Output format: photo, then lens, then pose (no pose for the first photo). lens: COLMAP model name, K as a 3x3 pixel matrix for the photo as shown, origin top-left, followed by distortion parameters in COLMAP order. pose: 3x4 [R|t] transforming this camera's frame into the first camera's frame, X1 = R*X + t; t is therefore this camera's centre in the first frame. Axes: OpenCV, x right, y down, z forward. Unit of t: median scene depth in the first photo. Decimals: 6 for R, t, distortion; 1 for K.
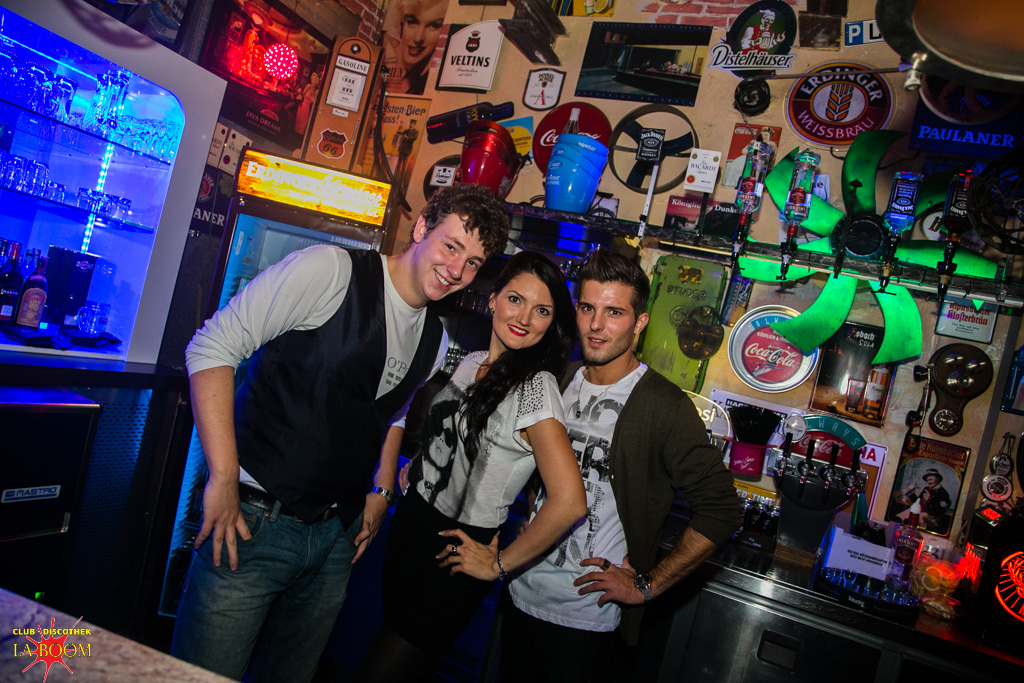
lens RADIAL K [[717.5, 0, 513.2], [0, 717.5, 348.9], [0, 0, 1]] dist [-0.131939, 0.085142]
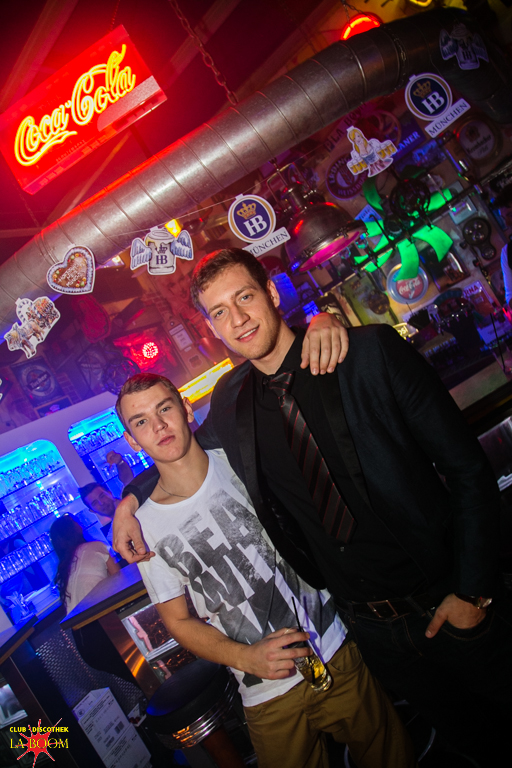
lens RADIAL K [[526.7, 0, 259.1], [0, 526.7, 407.4], [0, 0, 1]] dist [-0.105657, 0.058921]
pose [[0.696391, -0.689507, -0.199047, 0.095427], [0.698080, 0.715163, -0.035034, 0.006980], [0.166507, -0.114553, 0.979364, -0.513358]]
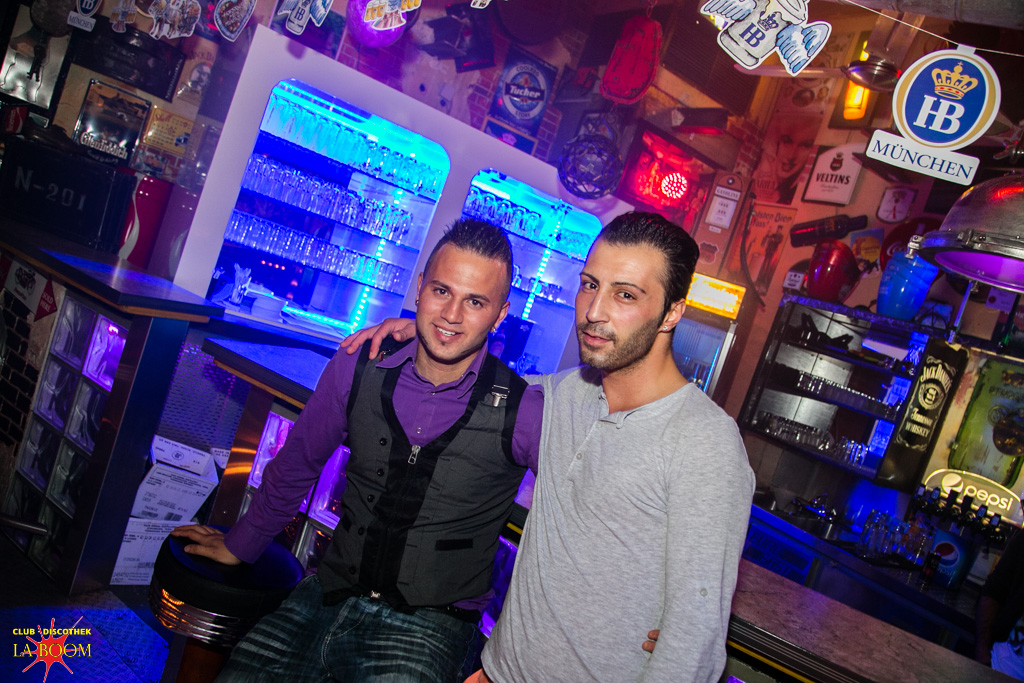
lens RADIAL K [[789.6, 0, 499.9], [0, 789.6, 342.9], [0, 0, 1]] dist [-0.096878, 0.083105]
pose [[0.865235, 0.081763, -0.494655, 0.127405], [-0.129101, 0.989677, -0.062232, 0.015561], [0.484460, 0.117706, 0.866859, -0.379502]]
